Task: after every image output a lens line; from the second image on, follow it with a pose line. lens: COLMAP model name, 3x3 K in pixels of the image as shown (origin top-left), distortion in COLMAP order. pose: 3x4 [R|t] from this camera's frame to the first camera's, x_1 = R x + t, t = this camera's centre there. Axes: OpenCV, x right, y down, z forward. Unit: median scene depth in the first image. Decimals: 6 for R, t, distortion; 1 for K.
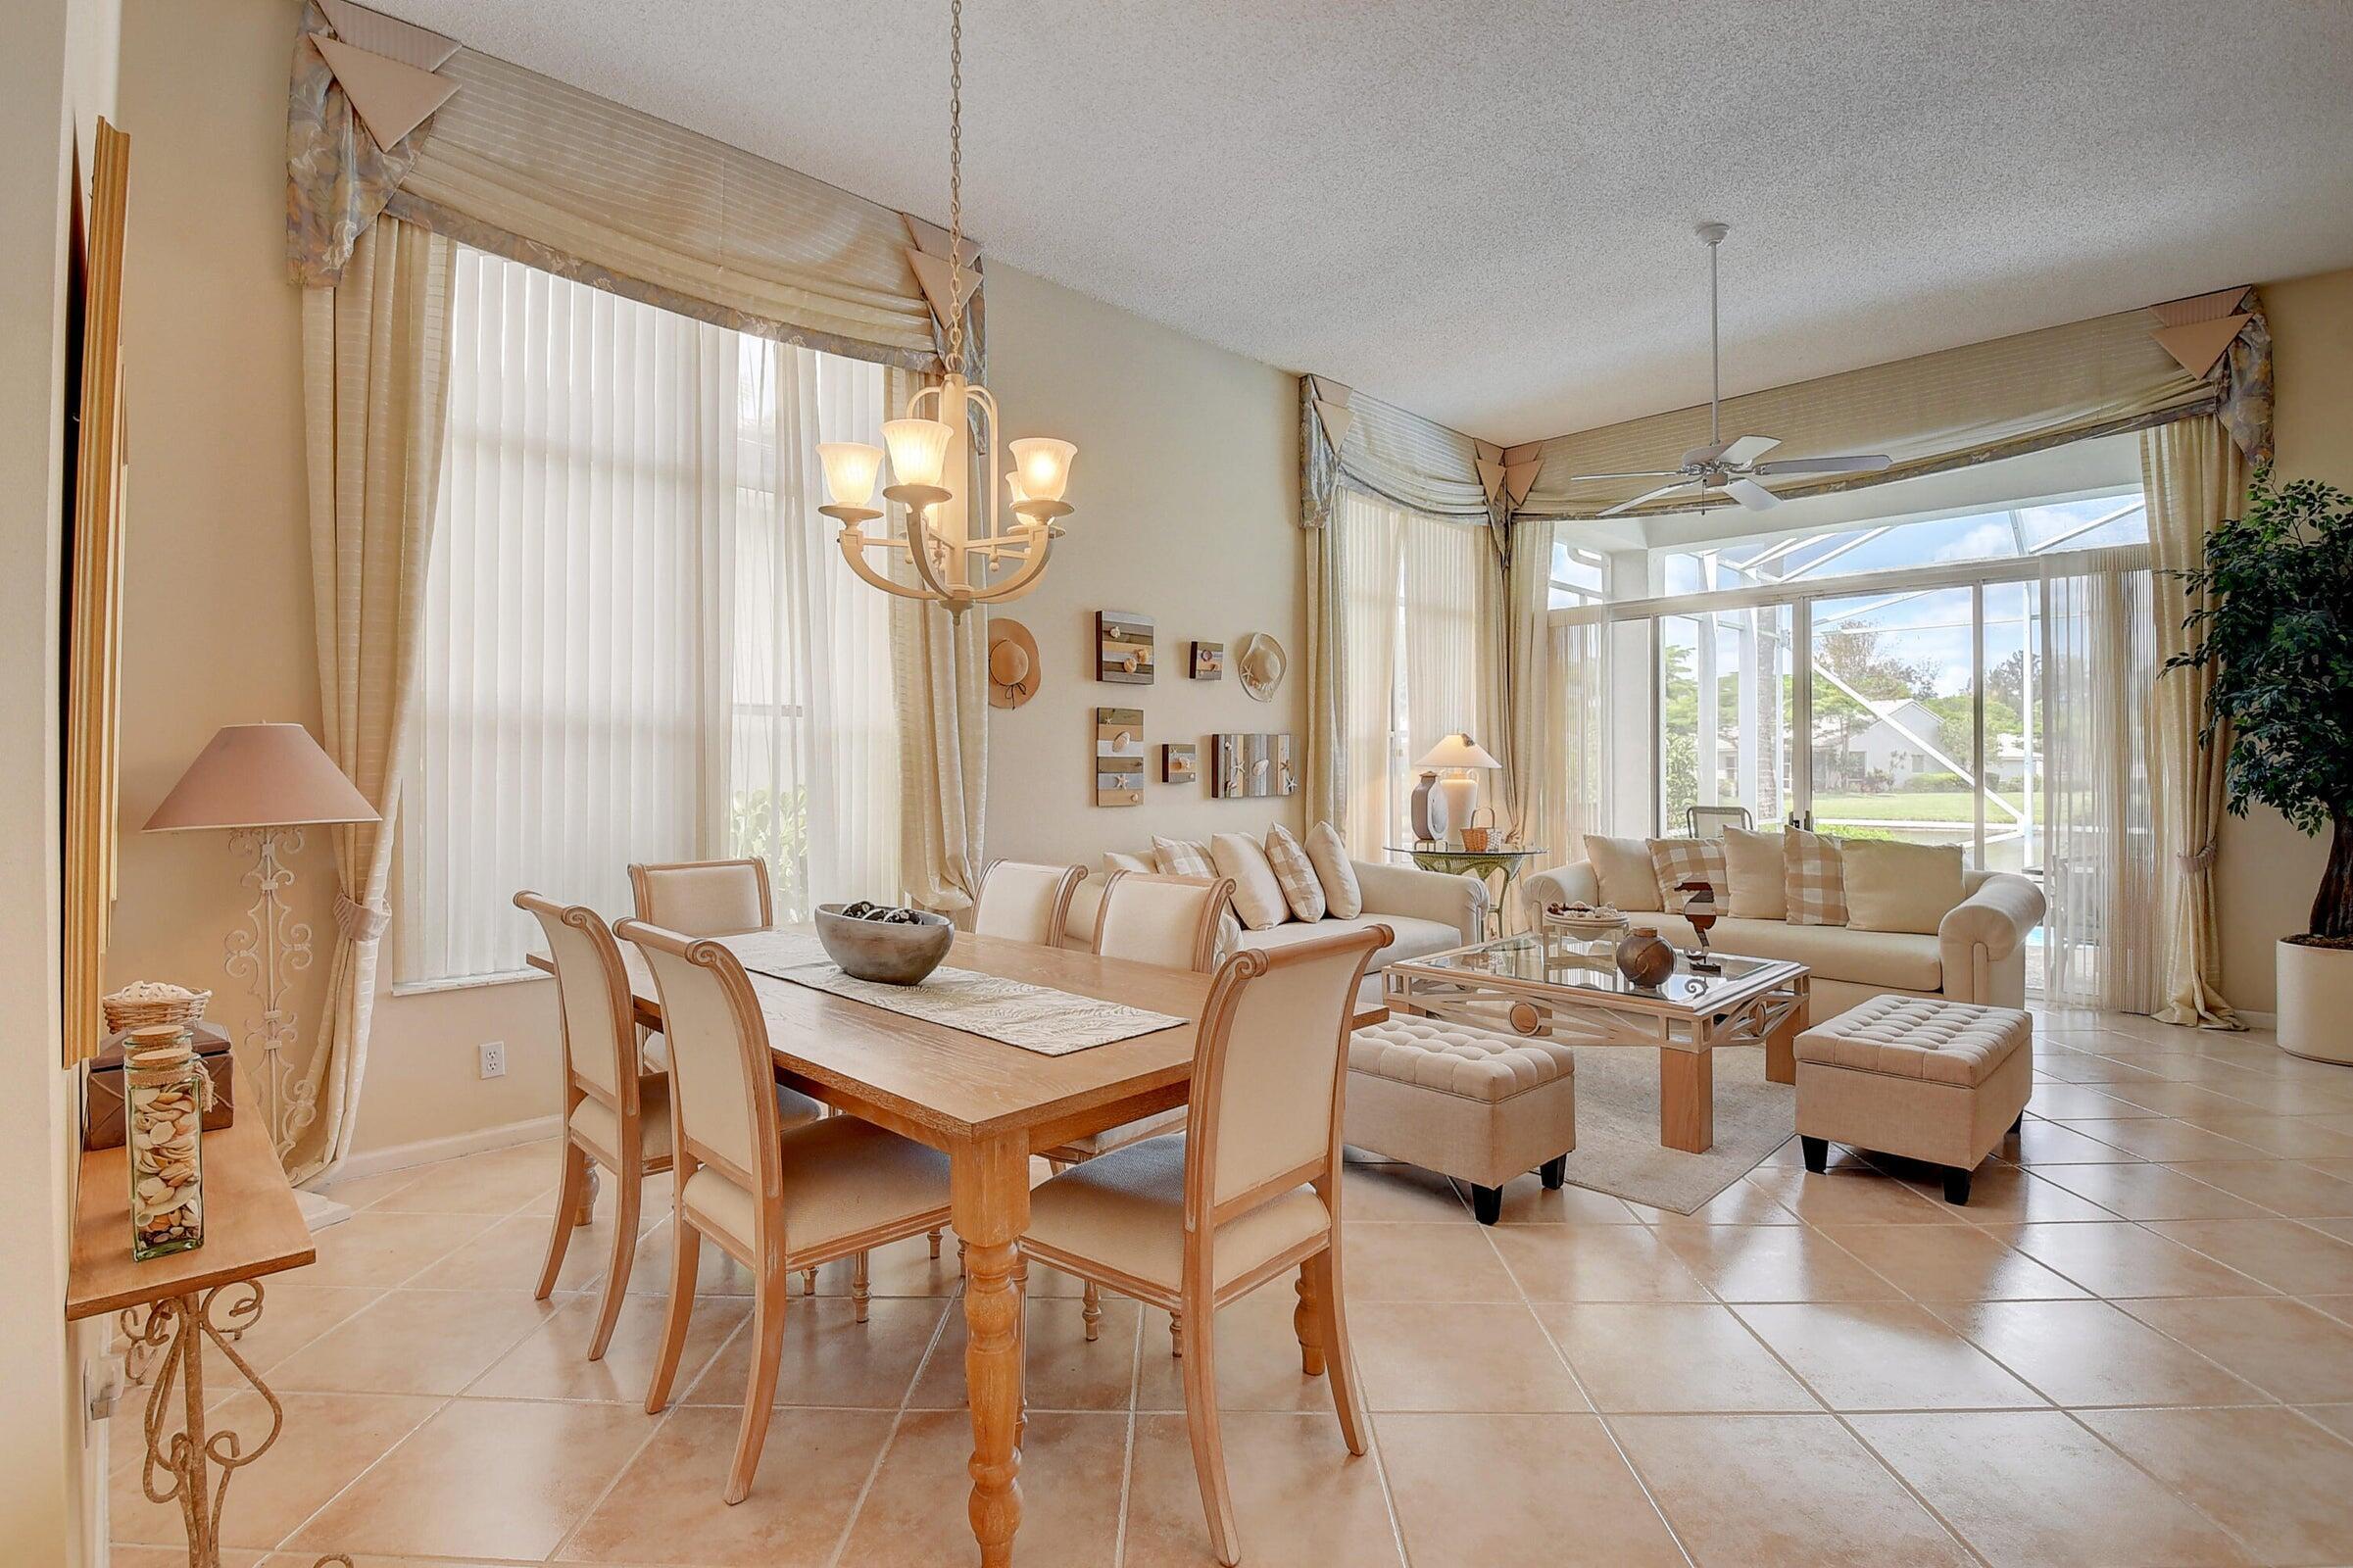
lens RADIAL K [[1089.1, 0, 1155.7], [0, 1089.1, 754.0], [0, 0, 1]] dist [-0.004135, -0.017085]
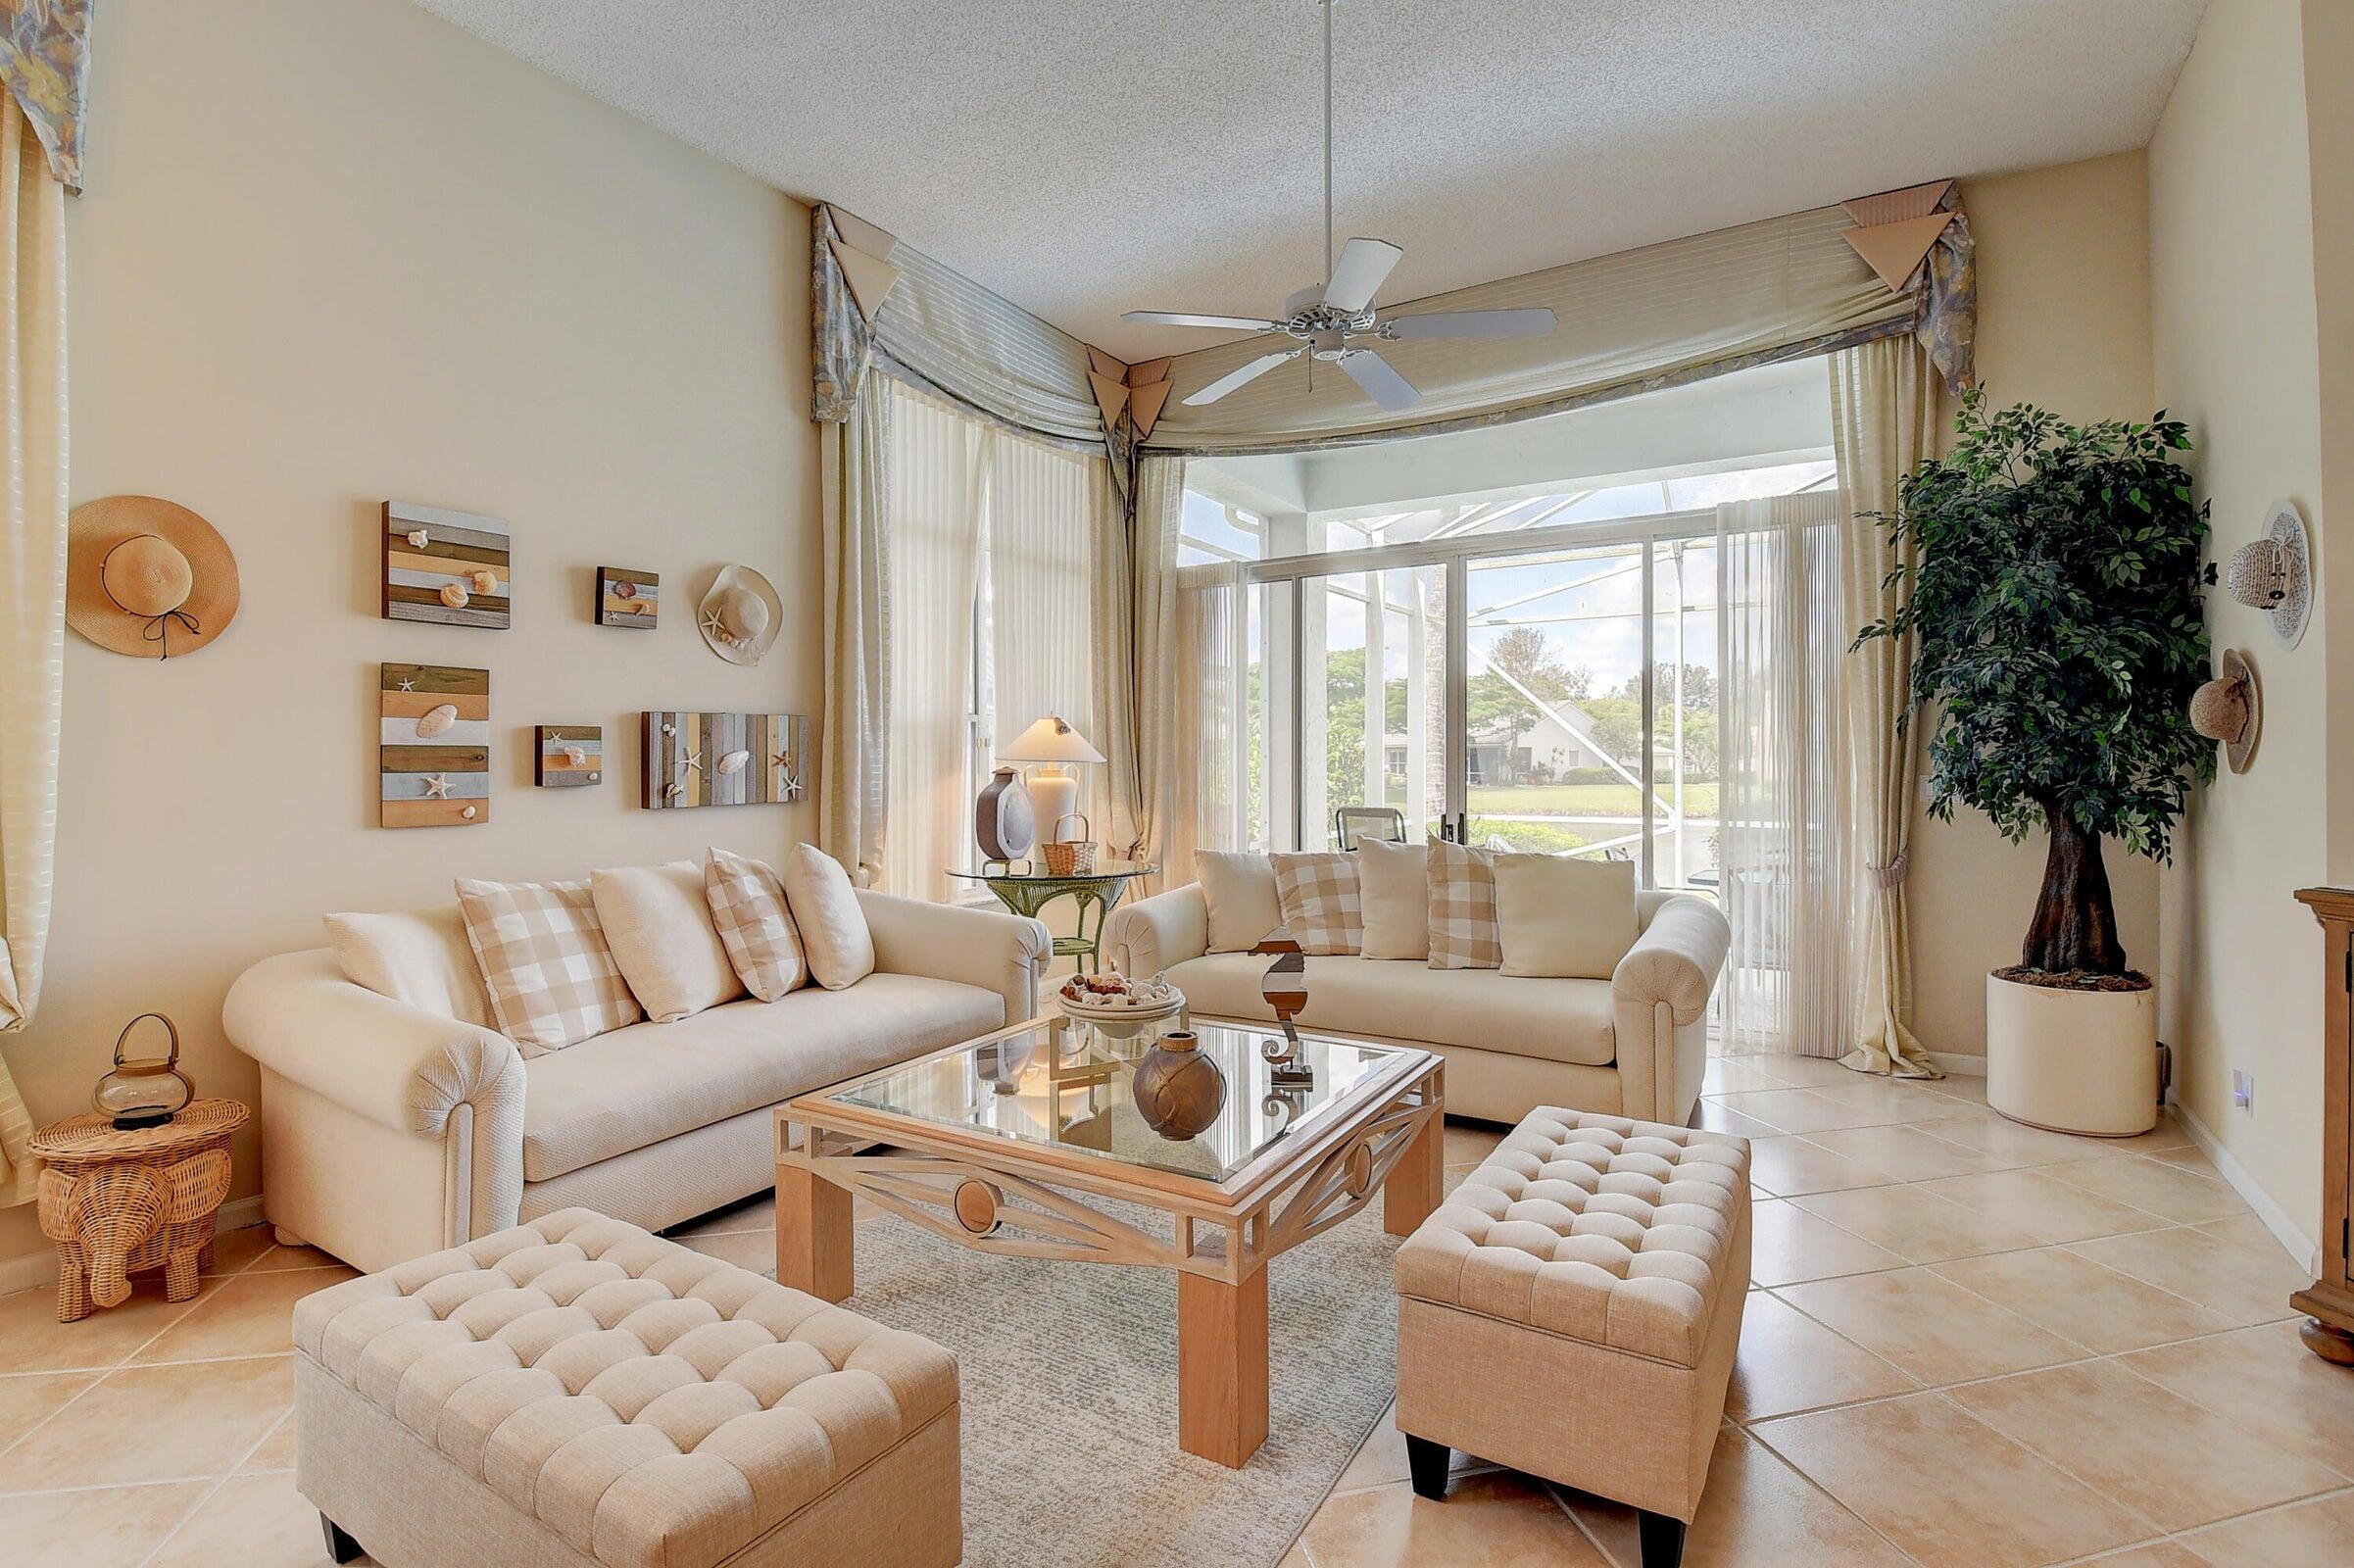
lens RADIAL K [[1089.5, 0, 1166.3], [0, 1089.5, 764.9], [0, 0, 1]] dist [-0.004135, -0.017085]
pose [[0.967494, -0.002355, 0.252882, 0.213907], [-0.001221, 0.999901, 0.013985, 0.004758], [-0.252890, -0.013839, 0.967396, 0.316630]]
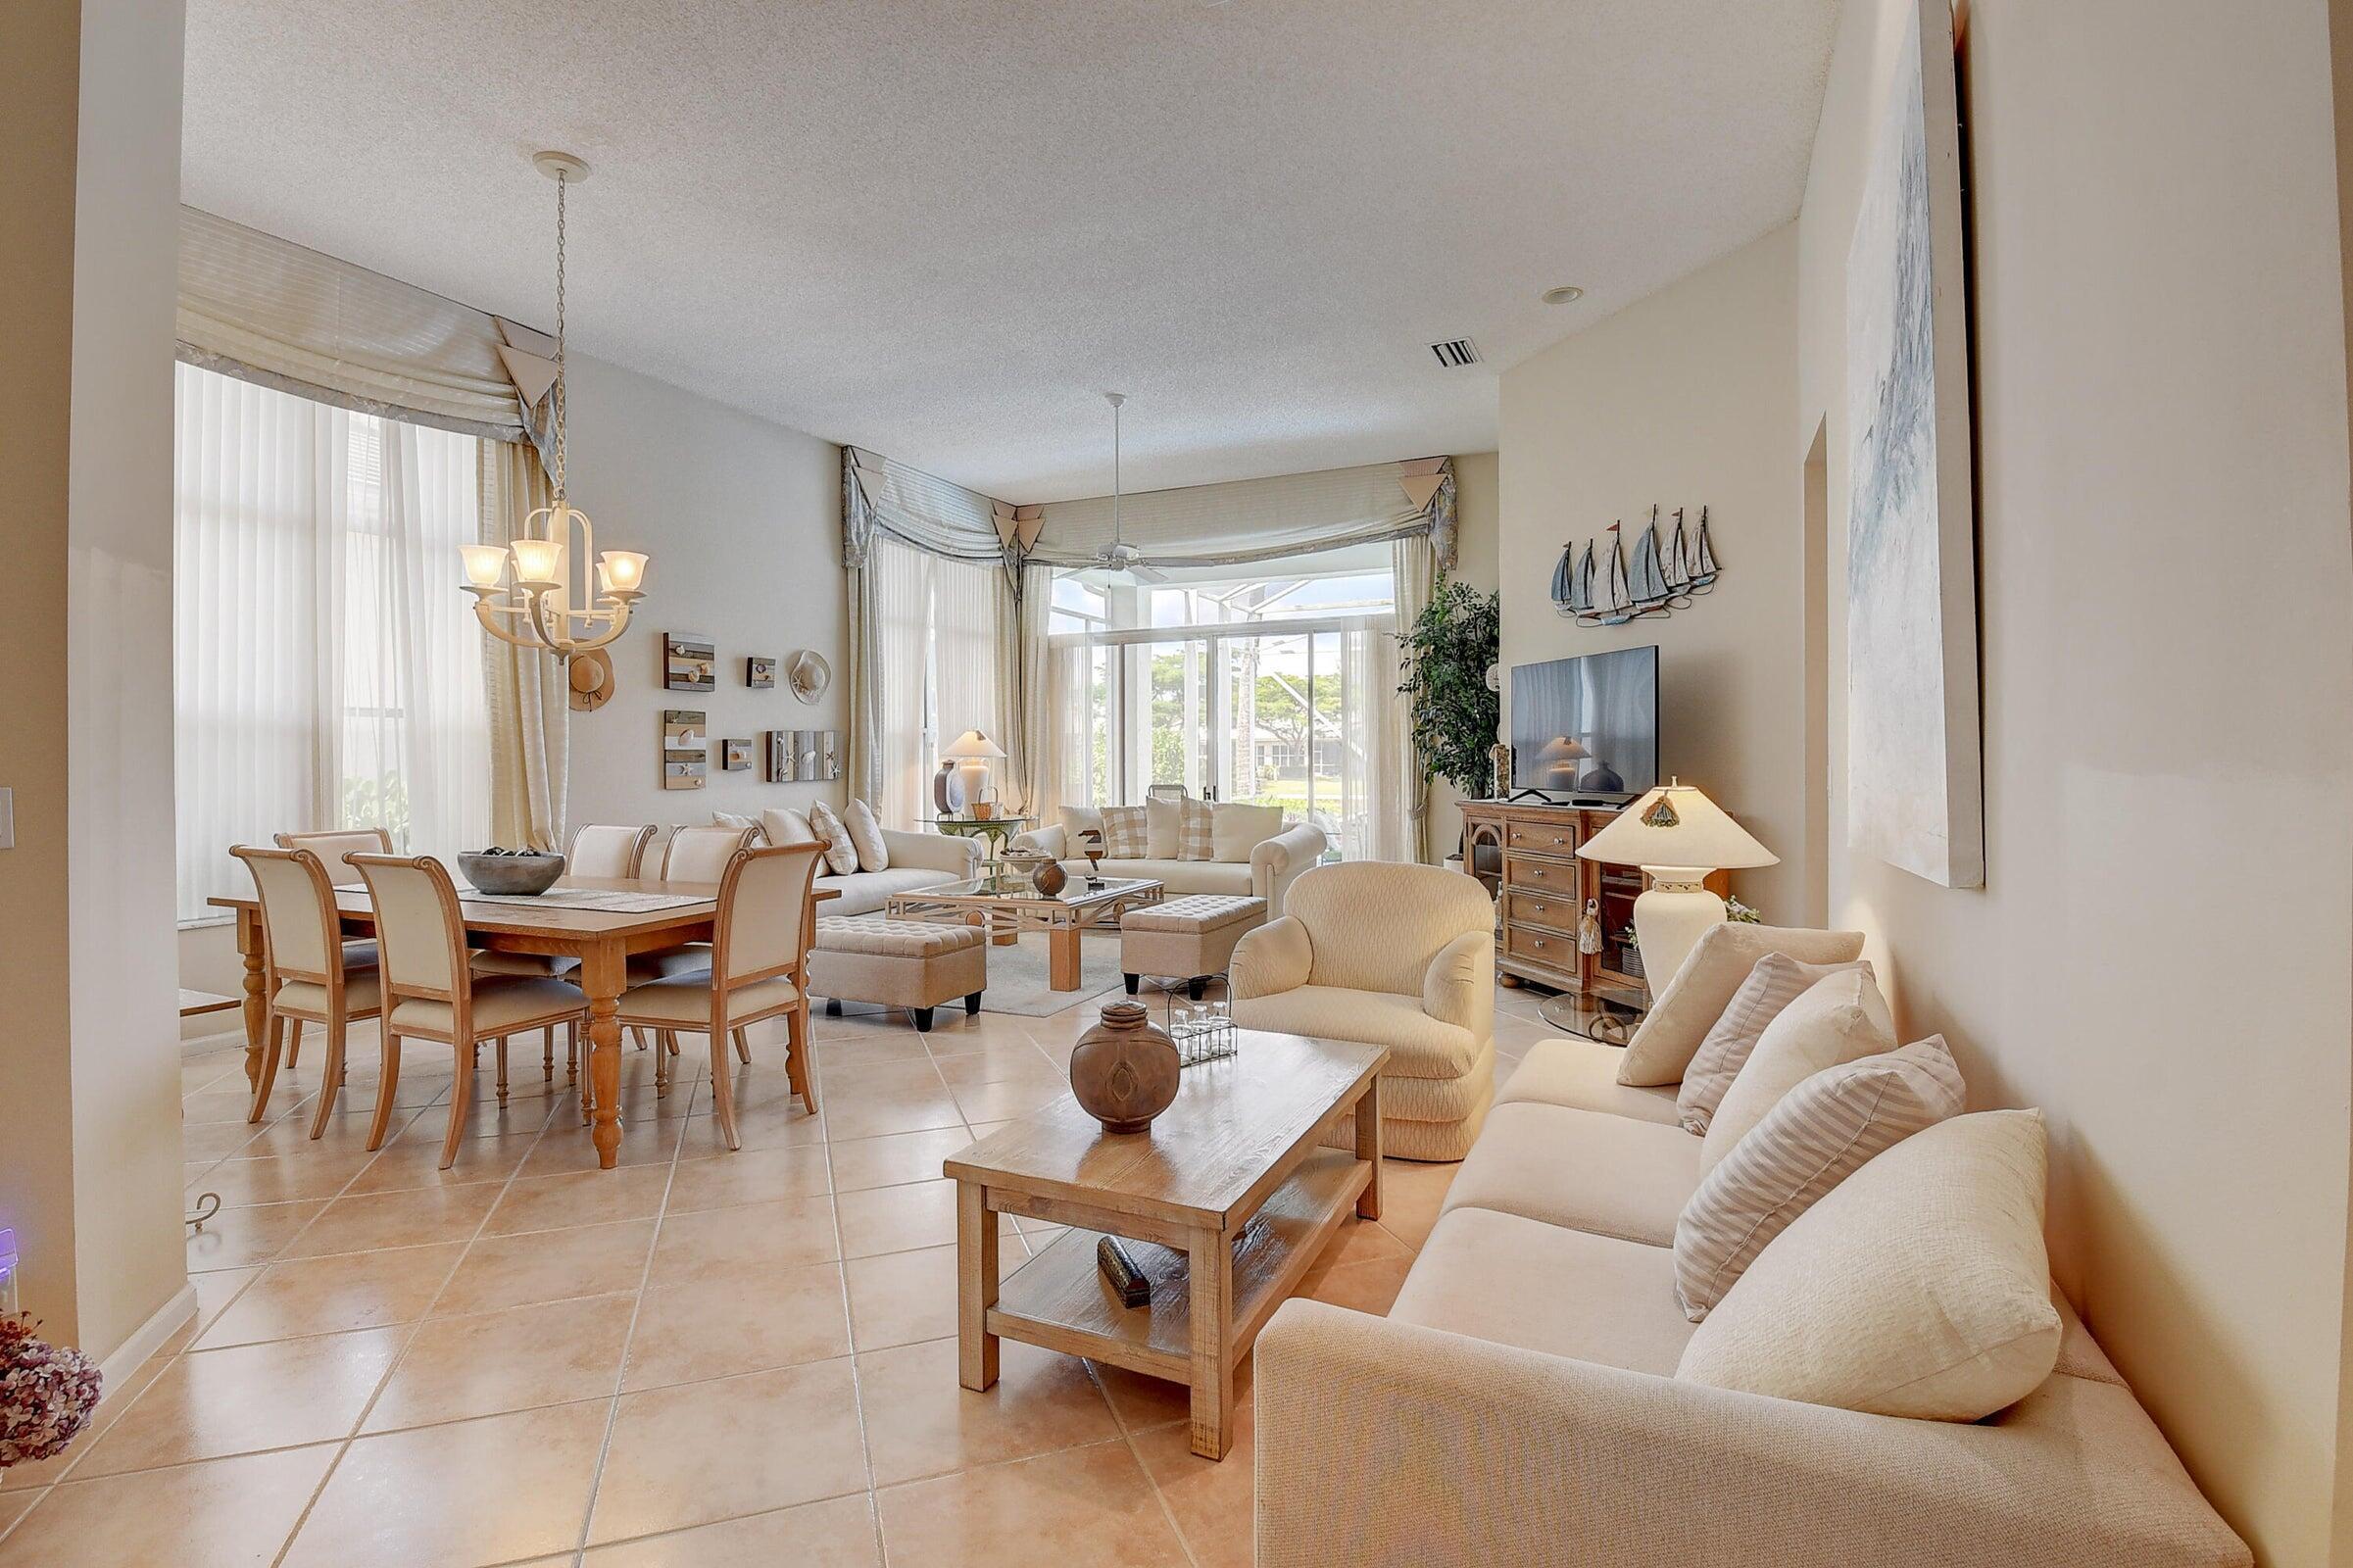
lens RADIAL K [[1089.1, 0, 1171.0], [0, 1089.1, 758.5], [0, 0, 1]] dist [-0.004135, -0.017085]
pose [[0.929556, -0.005420, 0.368640, 0.025422], [0.000770, 0.999918, 0.012761, -0.002707], [-0.368679, -0.011578, 0.929485, -0.377311]]
